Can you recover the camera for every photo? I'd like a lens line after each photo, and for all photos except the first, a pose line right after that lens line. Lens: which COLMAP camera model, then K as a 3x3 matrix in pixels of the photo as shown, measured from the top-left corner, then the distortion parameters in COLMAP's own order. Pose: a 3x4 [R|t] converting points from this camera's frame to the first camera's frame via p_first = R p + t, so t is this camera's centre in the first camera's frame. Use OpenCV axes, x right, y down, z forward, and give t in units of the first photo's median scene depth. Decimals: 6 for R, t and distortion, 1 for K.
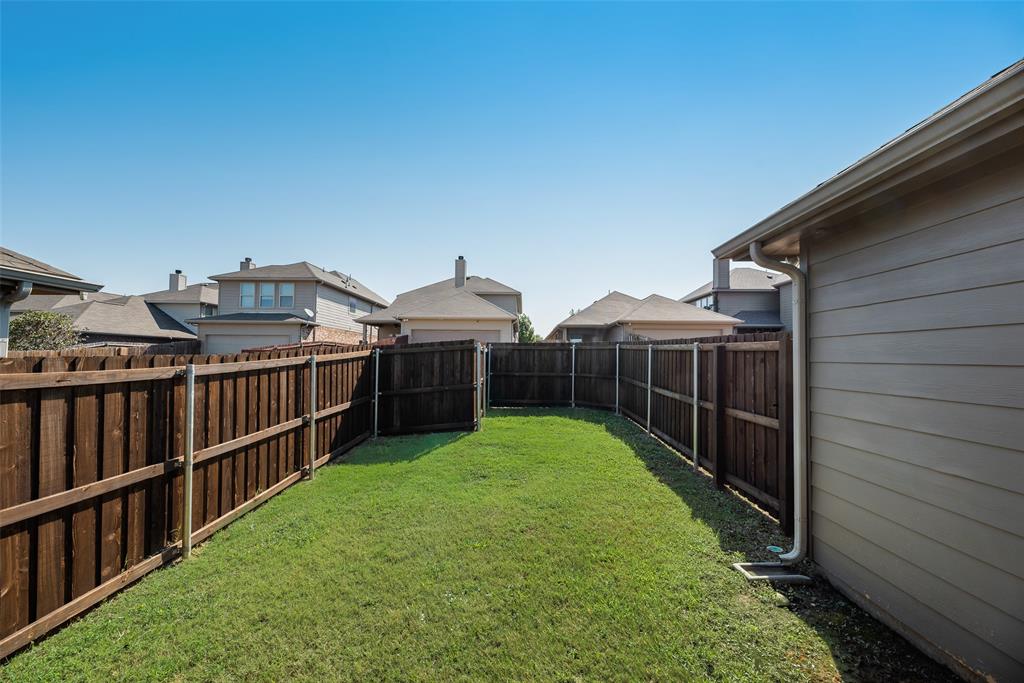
lens RADIAL K [[417.5, 0, 517.2], [0, 417.5, 346.6], [0, 0, 1]] dist [-0.000423, -0.000412]
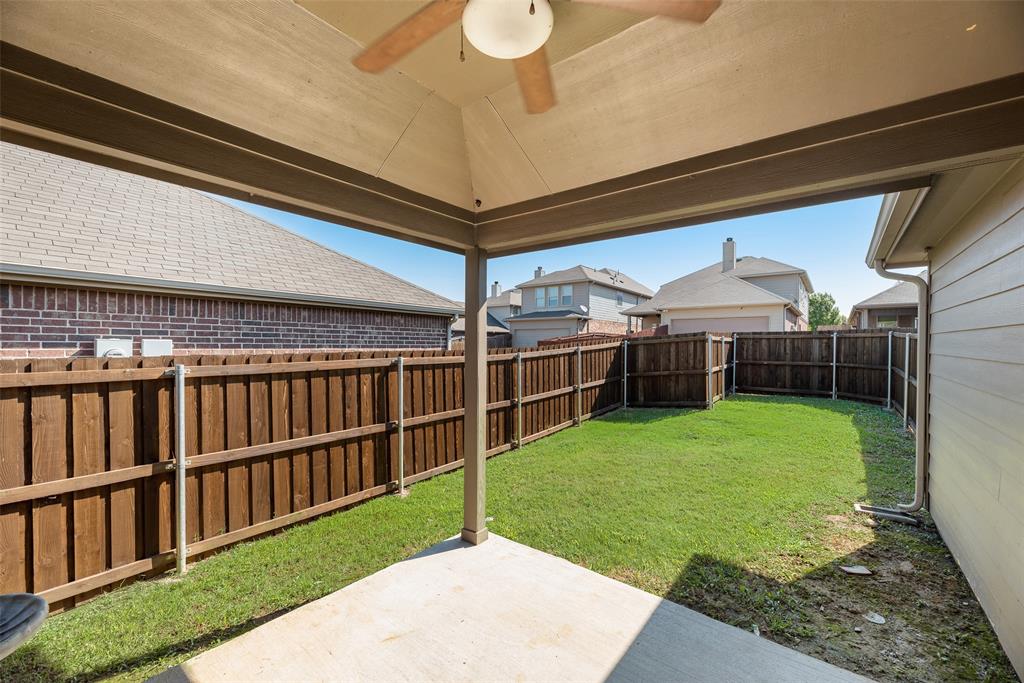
lens RADIAL K [[417.5, 0, 512.7], [0, 417.5, 344.3], [0, 0, 1]] dist [-0.000423, -0.000412]
pose [[0.802348, -0.006046, -0.596825, 0.161435], [0.020453, 0.999640, 0.017369, -0.013469], [0.596505, -0.026143, 0.802183, -0.261379]]
